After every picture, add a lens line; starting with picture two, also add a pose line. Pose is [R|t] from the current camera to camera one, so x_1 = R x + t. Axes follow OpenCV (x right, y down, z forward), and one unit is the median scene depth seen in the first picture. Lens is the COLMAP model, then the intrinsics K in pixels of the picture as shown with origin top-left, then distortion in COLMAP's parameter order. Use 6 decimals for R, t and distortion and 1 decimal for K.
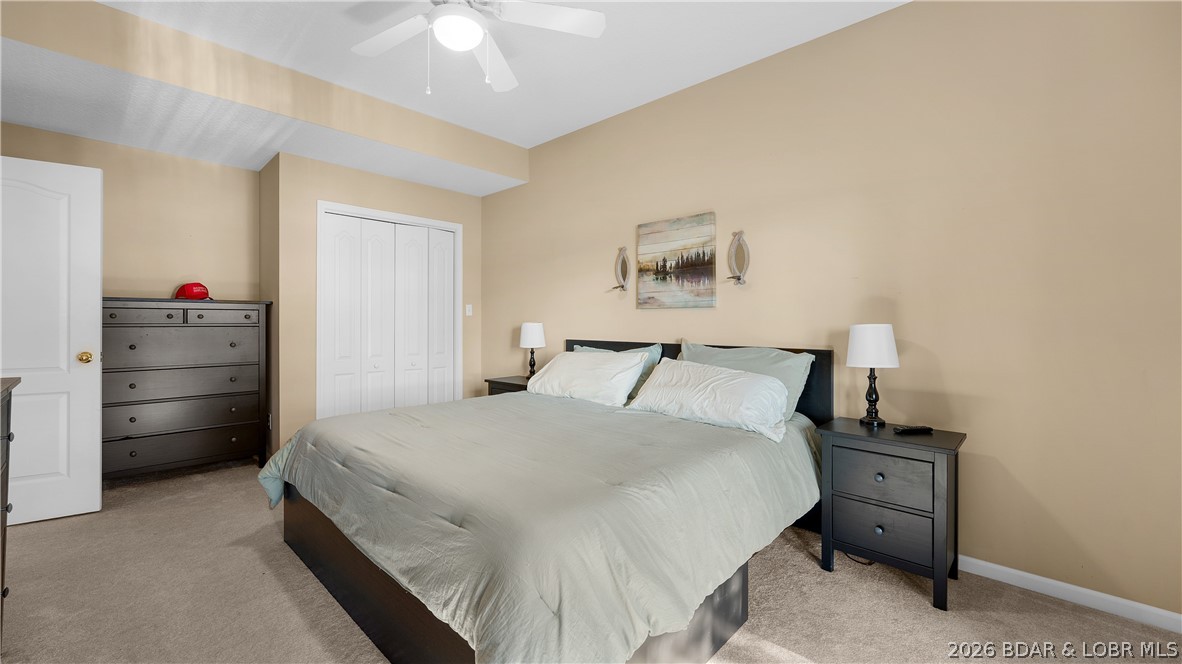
lens RADIAL K [[482.1, 0, 598.9], [0, 482.1, 327.6], [0, 0, 1]] dist [-0.011244, 0.001877]
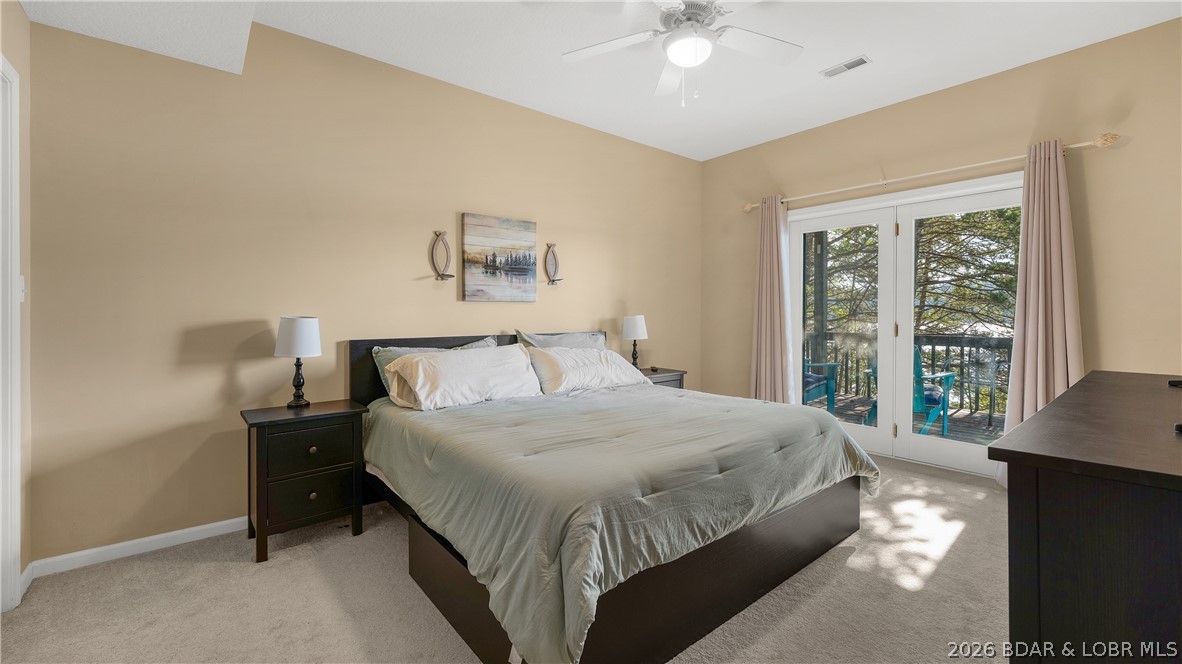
lens RADIAL K [[482.1, 0, 591.4], [0, 482.1, 337.7], [0, 0, 1]] dist [-0.011244, 0.001877]
pose [[0.113072, -0.062731, 0.991605, -0.896772], [0.002827, 0.998021, 0.062815, -0.027219], [-0.993583, -0.004299, 0.113026, 0.682946]]
